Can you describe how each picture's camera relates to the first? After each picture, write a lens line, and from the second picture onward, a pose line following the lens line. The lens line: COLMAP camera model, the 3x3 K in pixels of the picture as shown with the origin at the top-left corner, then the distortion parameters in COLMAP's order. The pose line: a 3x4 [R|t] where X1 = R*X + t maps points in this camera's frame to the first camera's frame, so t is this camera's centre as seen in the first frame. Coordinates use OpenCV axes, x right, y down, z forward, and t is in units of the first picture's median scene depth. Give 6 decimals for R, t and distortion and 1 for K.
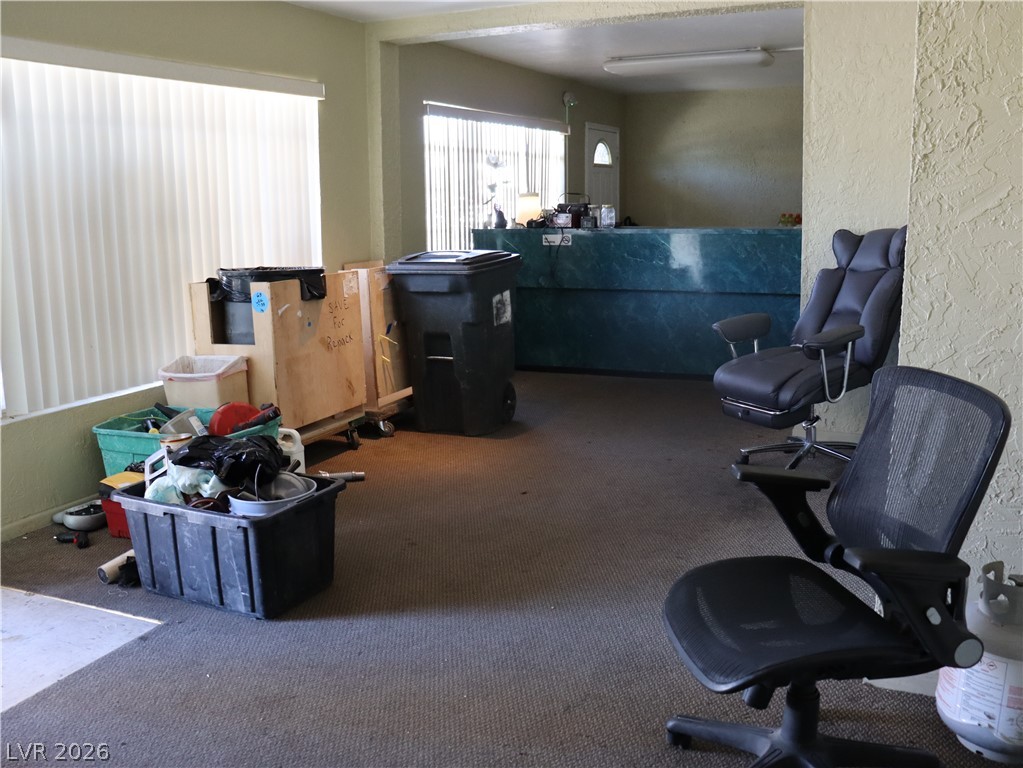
lens RADIAL K [[940.7, 0, 516.5], [0, 940.7, 379.8], [0, 0, 1]] dist [-0.183590, 0.166225]
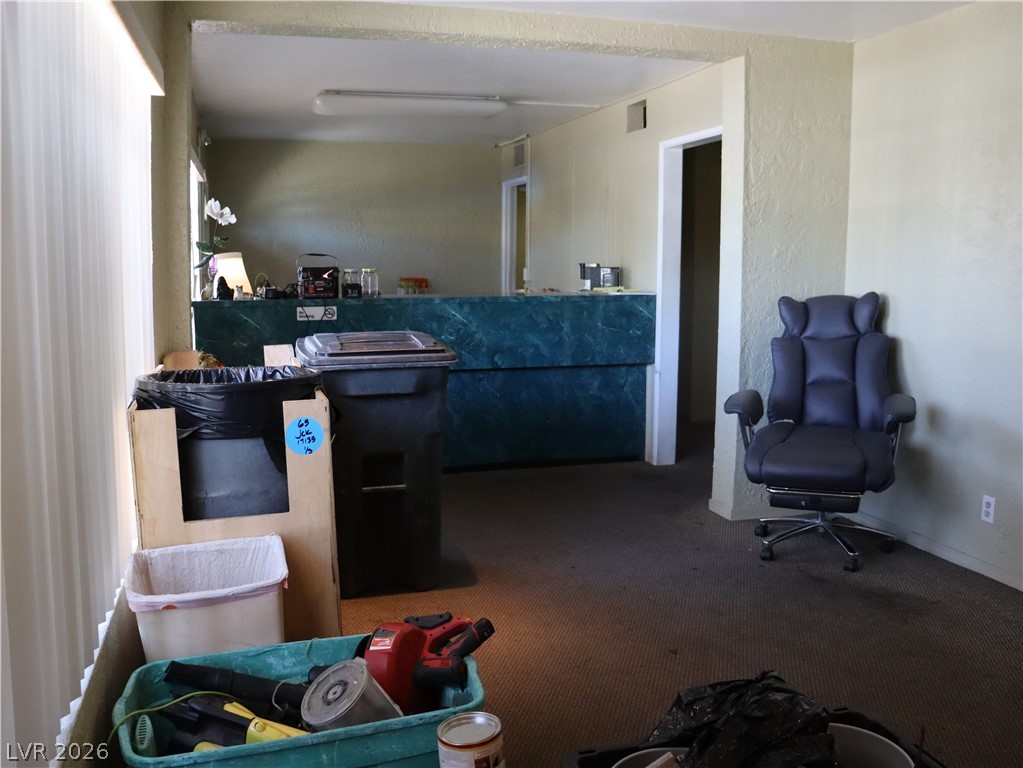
lens RADIAL K [[940.7, 0, 516.5], [0, 940.7, 379.8], [0, 0, 1]] dist [-0.183590, 0.166225]
pose [[0.750633, -0.065278, 0.657487, -0.370389], [0.109542, 0.993631, -0.026408, -0.059984], [-0.651575, 0.091845, 0.753003, 0.335758]]
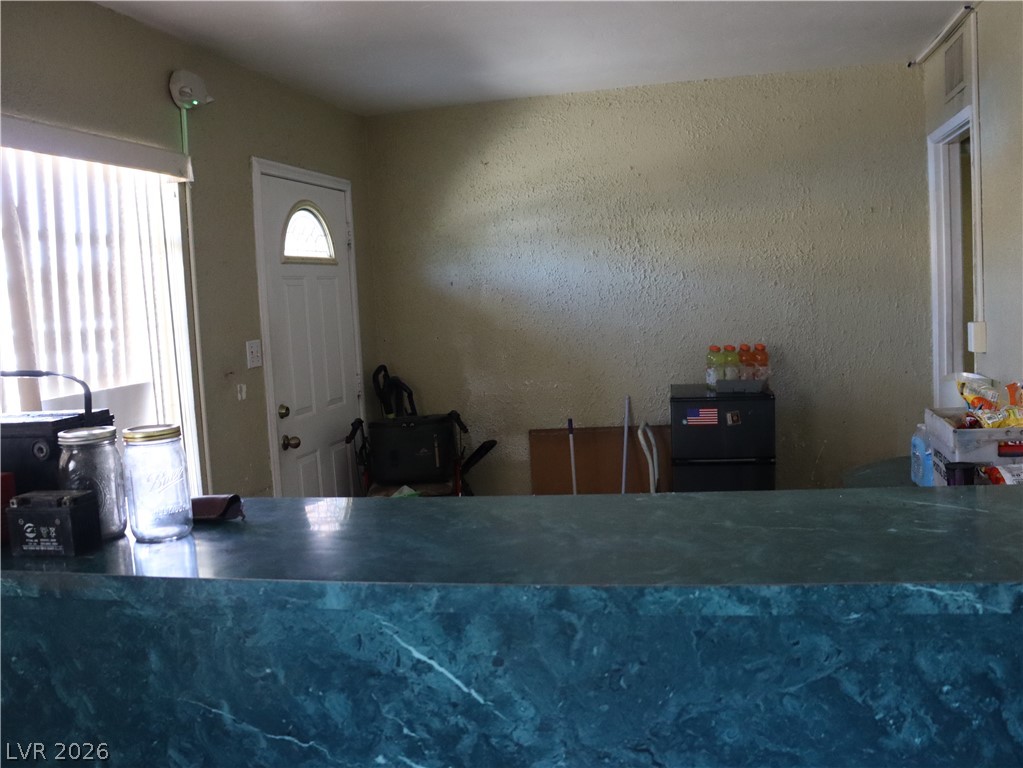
lens RADIAL K [[940.7, 0, 516.5], [0, 940.7, 379.8], [0, 0, 1]] dist [-0.183590, 0.166225]
pose [[0.977912, -0.056518, 0.201230, 0.145824], [0.078435, 0.991619, -0.102660, -0.182812], [-0.193742, 0.116176, 0.974150, 0.841776]]
